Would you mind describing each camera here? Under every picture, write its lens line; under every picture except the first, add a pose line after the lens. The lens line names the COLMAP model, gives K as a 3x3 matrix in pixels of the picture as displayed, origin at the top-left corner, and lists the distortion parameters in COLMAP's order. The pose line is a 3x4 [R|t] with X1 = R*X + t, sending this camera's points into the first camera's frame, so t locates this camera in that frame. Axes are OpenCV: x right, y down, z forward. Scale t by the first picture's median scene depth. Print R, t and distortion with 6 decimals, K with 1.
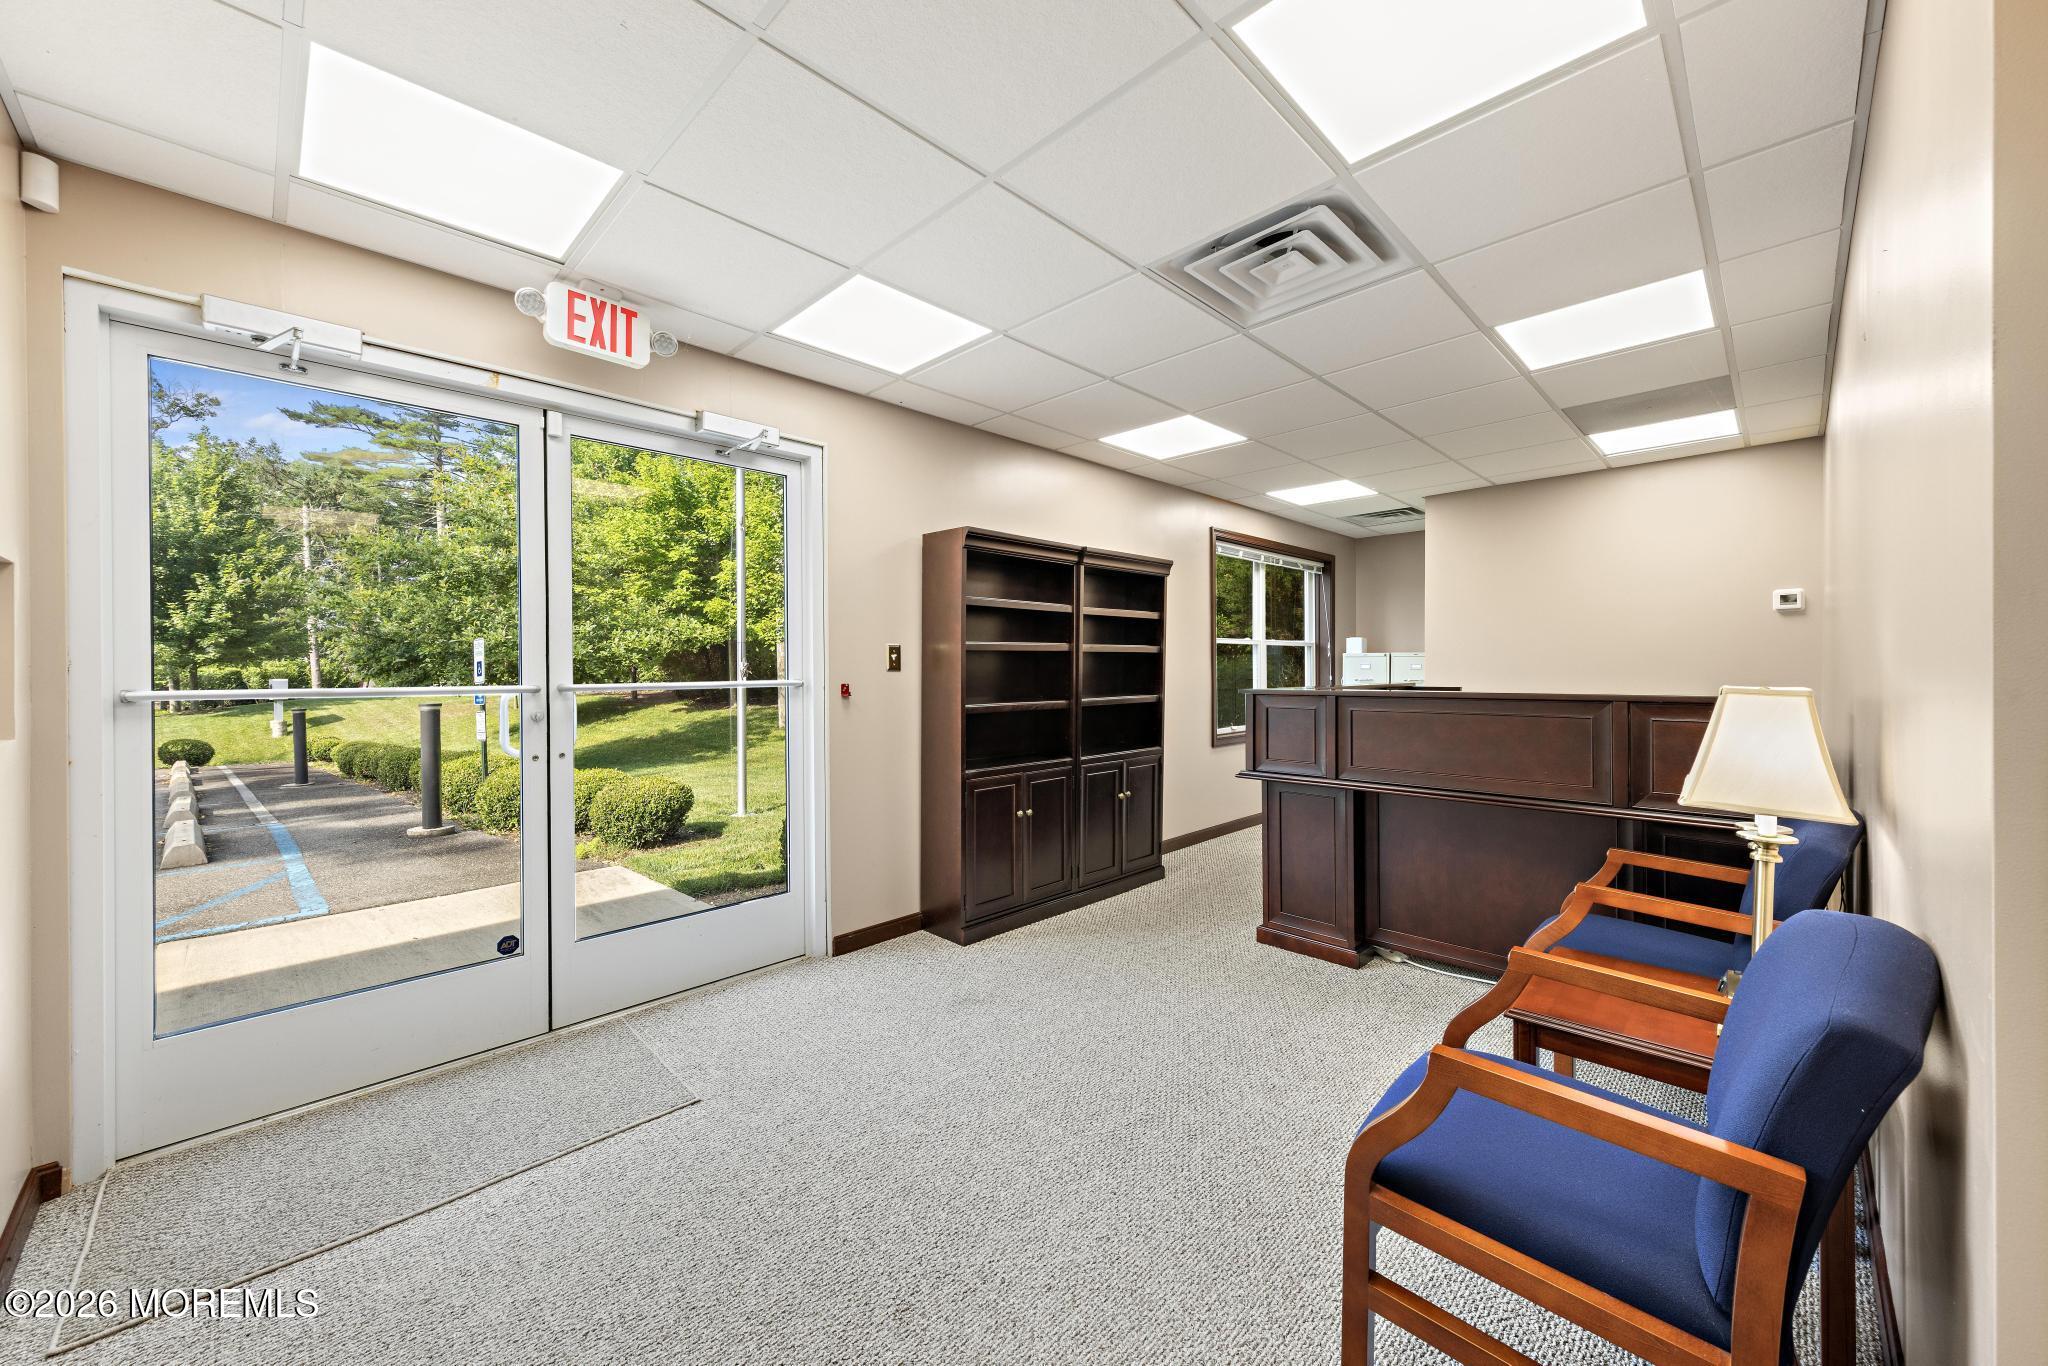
lens RADIAL K [[765.9, 0, 1024.5], [0, 765.9, 671.5], [0, 0, 1]] dist [0.007313, -0.000037]
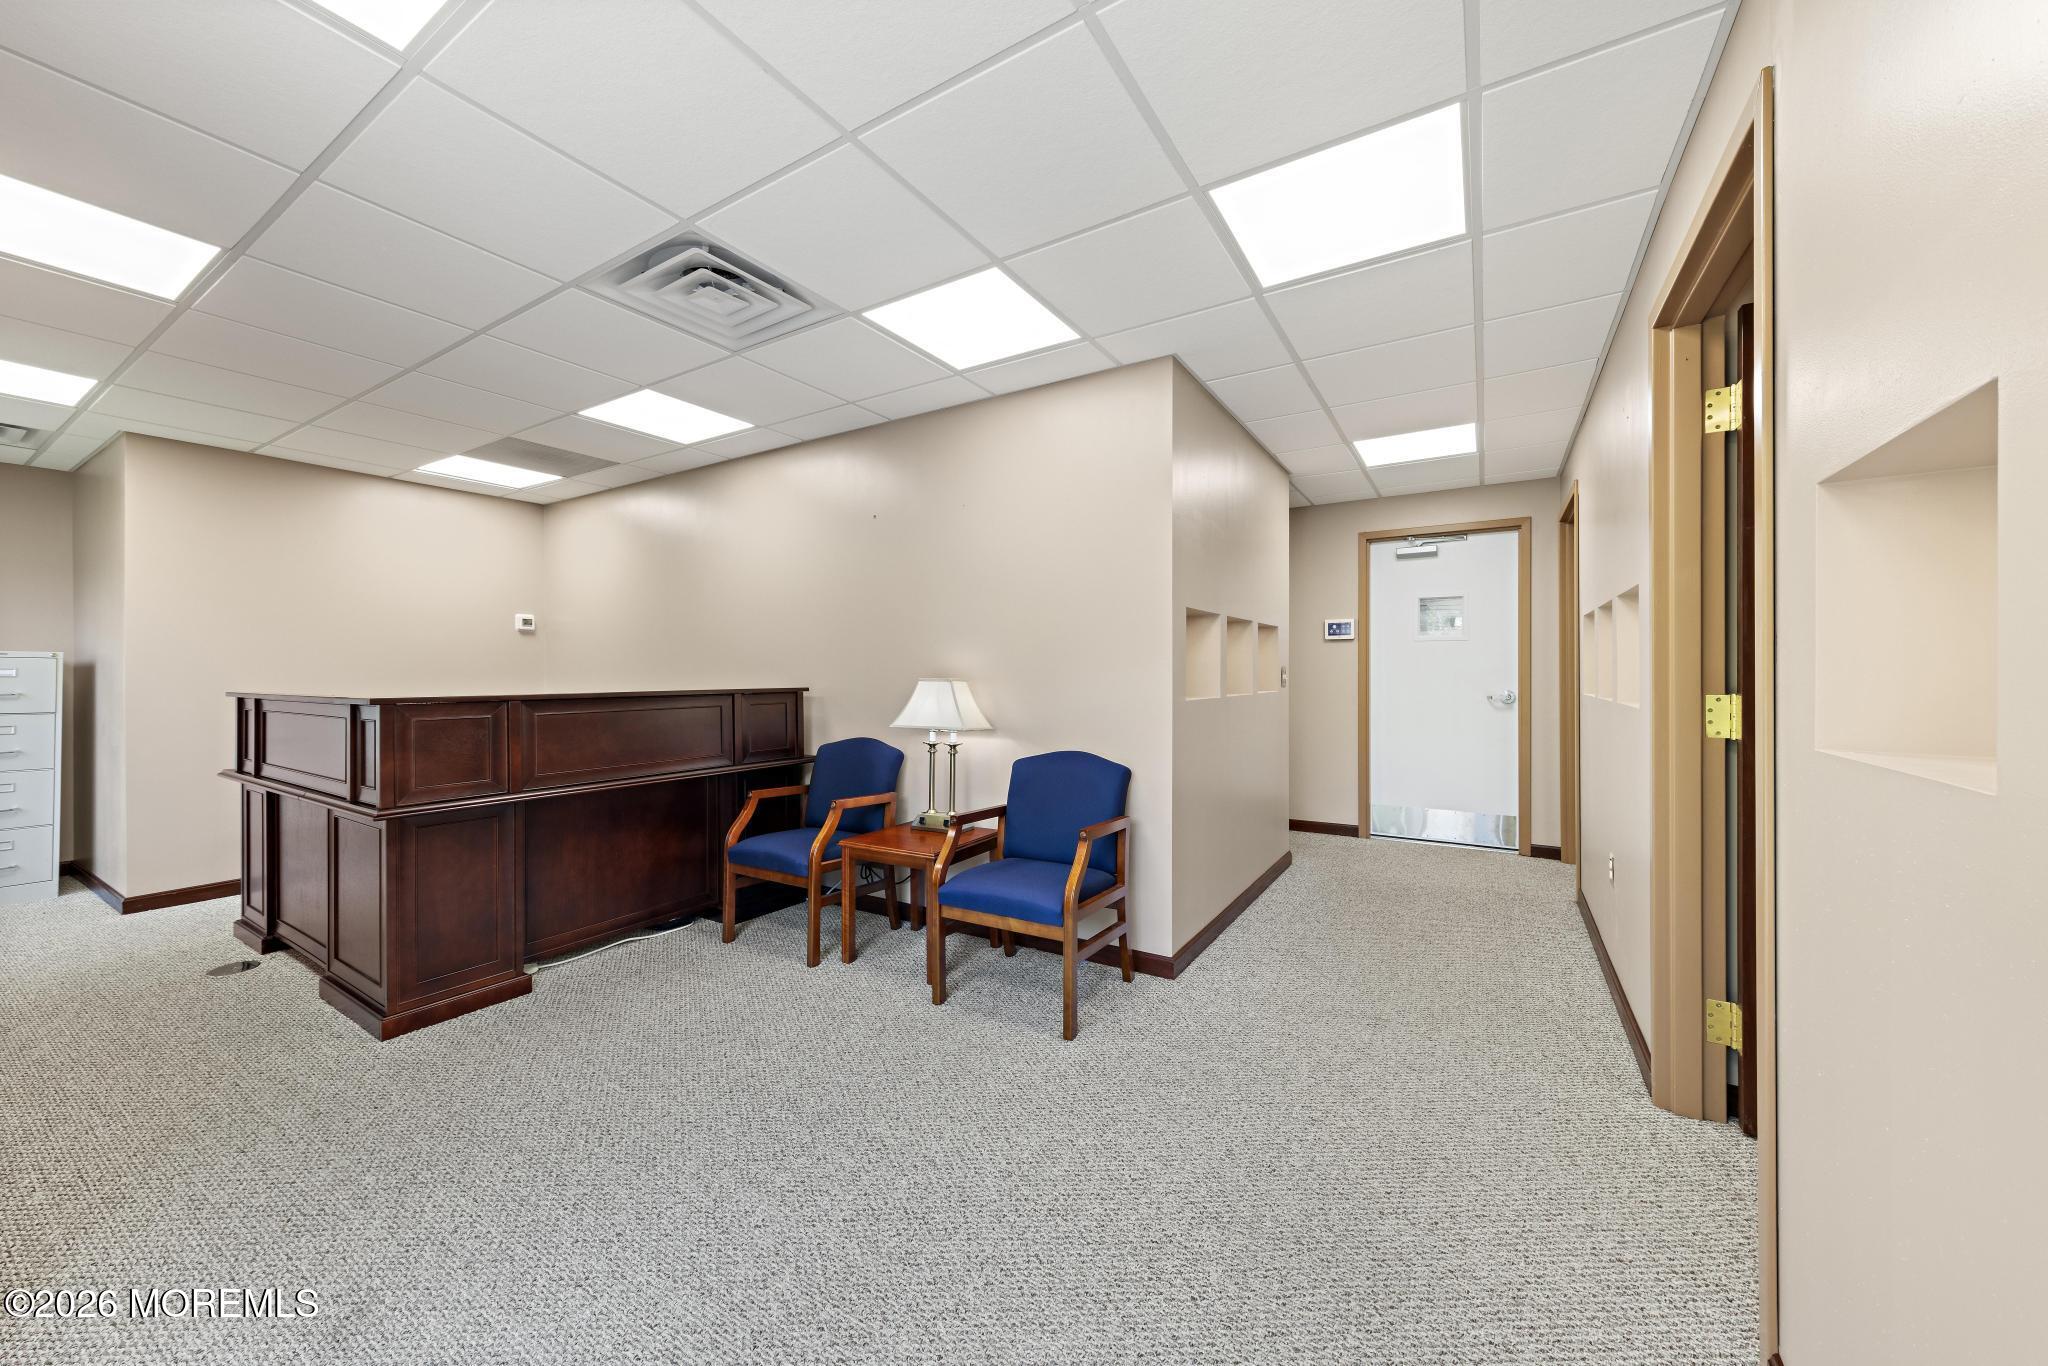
lens RADIAL K [[765.9, 0, 1023.8], [0, 765.9, 677.0], [0, 0, 1]] dist [0.007313, -0.000037]
pose [[-0.222109, 0.001272, 0.975021, -0.509016], [0.006027, 0.999982, 0.000068, 0.004540], [-0.975003, 0.005891, -0.222112, 0.508182]]
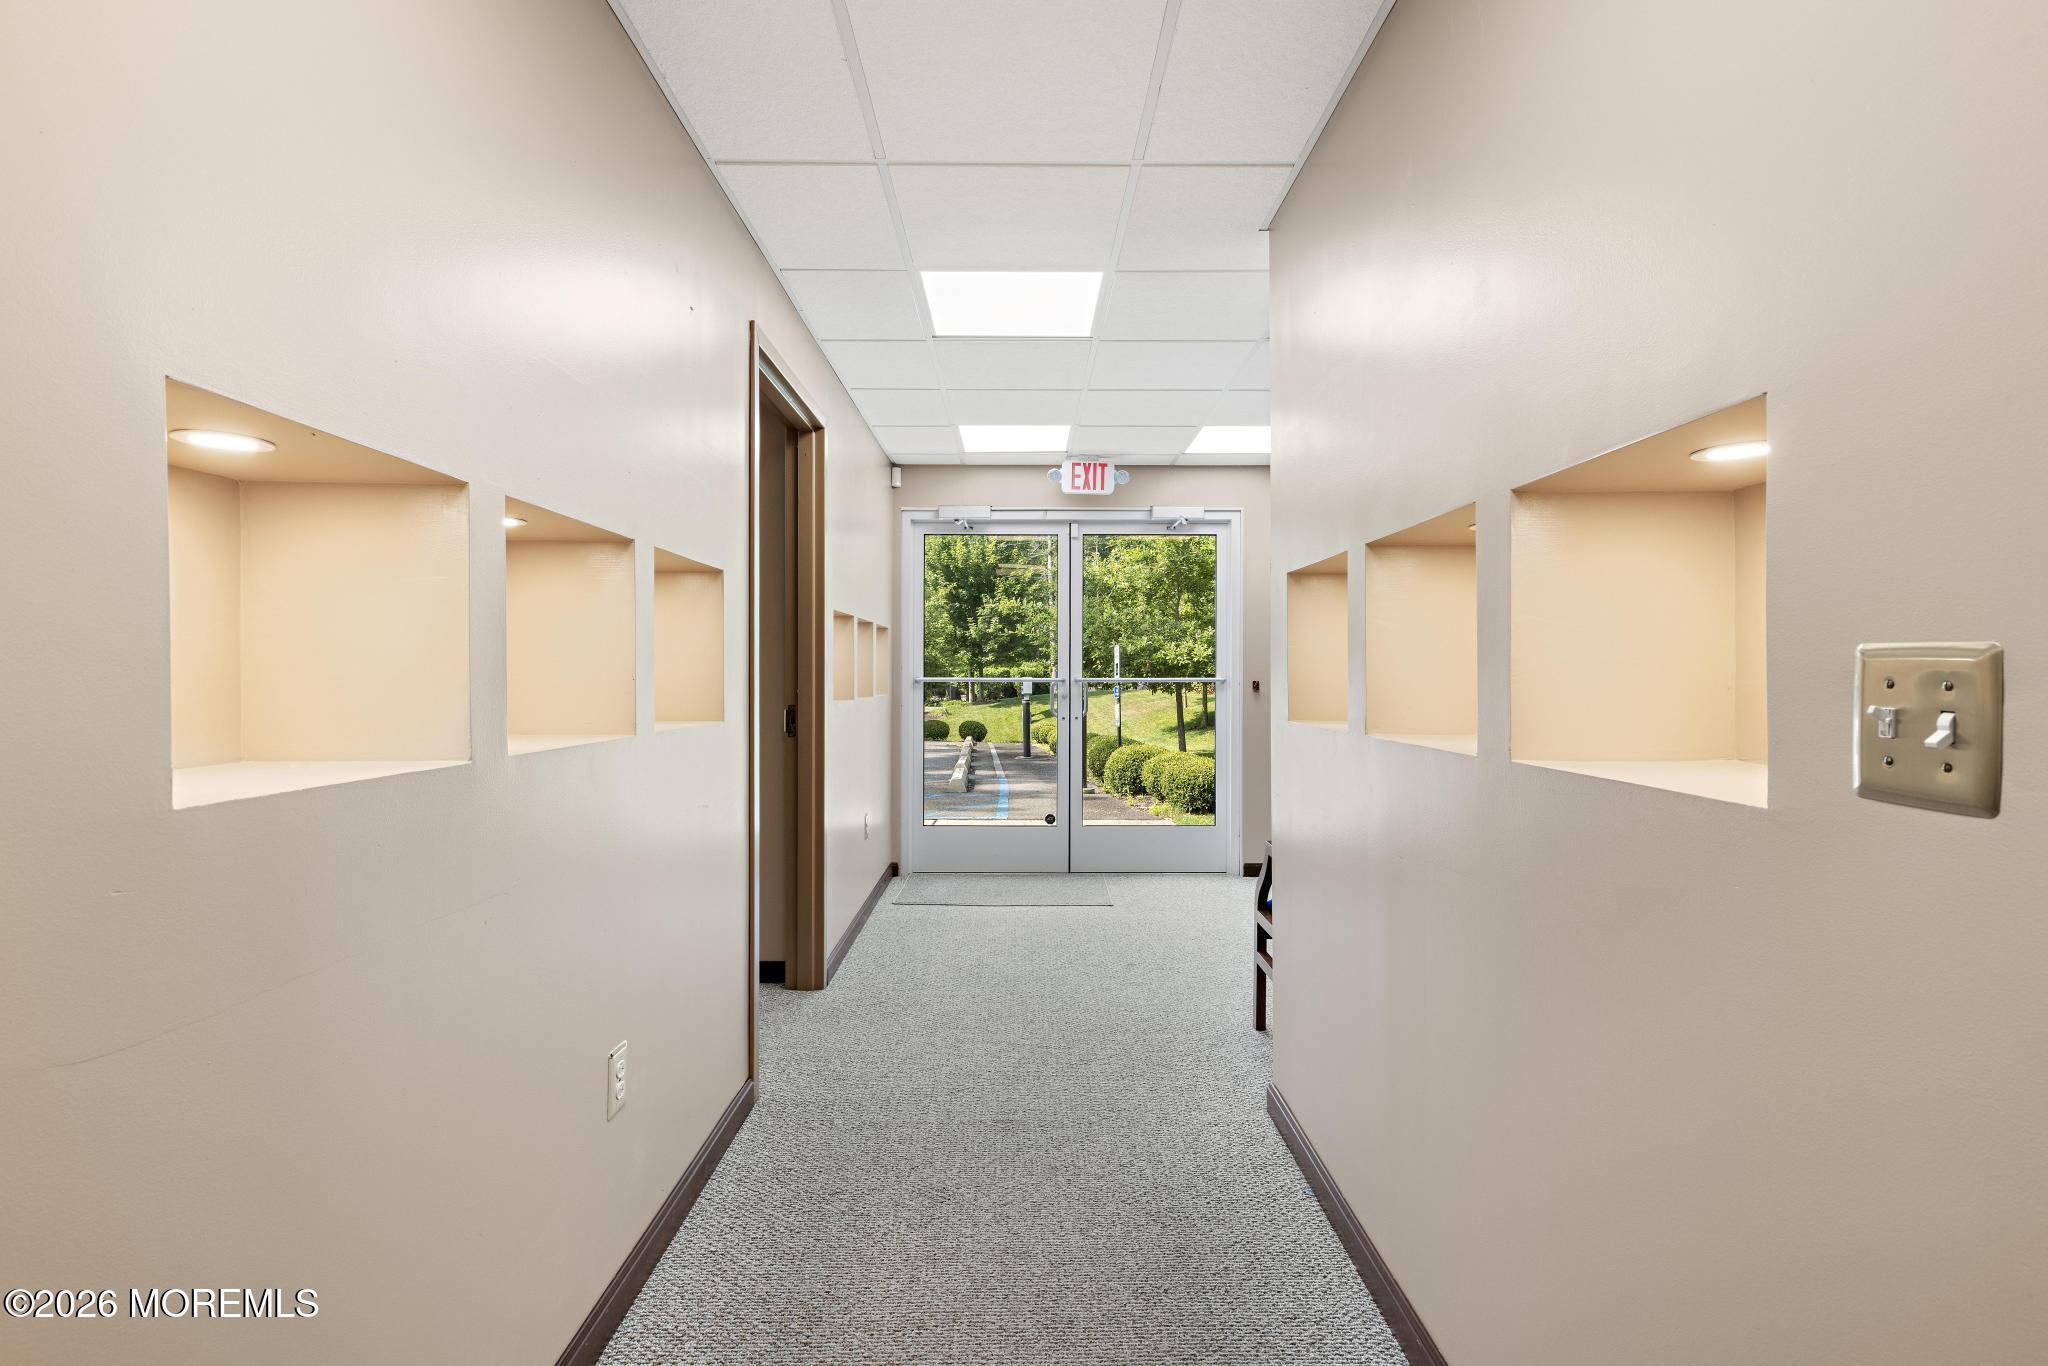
lens RADIAL K [[982.9, 0, 1028.0], [0, 982.9, 676.8], [0, 0, 1]] dist [-0.000631, -0.000004]
pose [[0.707145, 0.009733, -0.707002, 0.737390], [-0.008523, 0.999950, 0.005242, 0.002899], [0.707018, 0.002319, 0.707192, -0.542449]]
